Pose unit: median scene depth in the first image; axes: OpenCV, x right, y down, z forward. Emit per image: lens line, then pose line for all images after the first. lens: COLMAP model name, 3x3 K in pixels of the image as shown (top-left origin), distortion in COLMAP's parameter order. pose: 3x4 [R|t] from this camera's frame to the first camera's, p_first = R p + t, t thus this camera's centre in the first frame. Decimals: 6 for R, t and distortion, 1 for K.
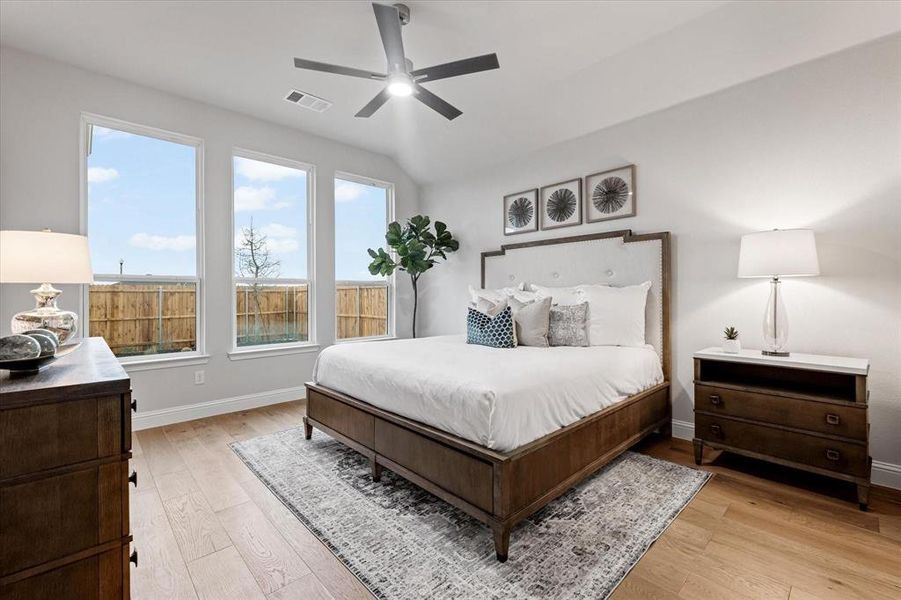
lens RADIAL K [[384.7, 0, 450.5], [0, 384.7, 300.0], [0, 0, 1]] dist [-0.000500, -0.000119]
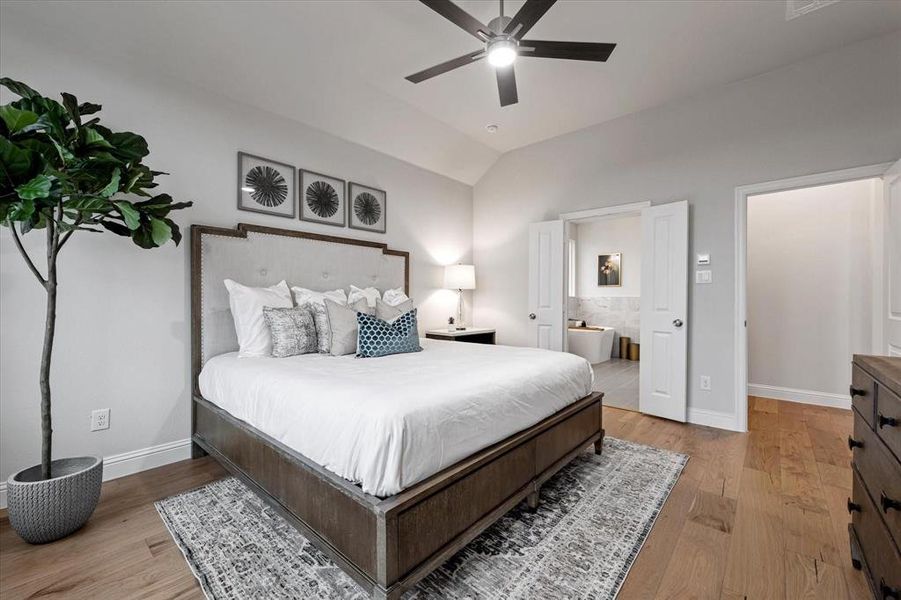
lens RADIAL K [[367.7, 0, 450.5], [0, 367.7, 300.0], [0, 0, 1]] dist [0.000752, 0.000354]
pose [[-0.088417, -0.006361, 0.996063, -0.674346], [0.001674, 0.999977, 0.006534, -0.011650], [-0.996082, 0.002245, -0.088404, 0.844140]]
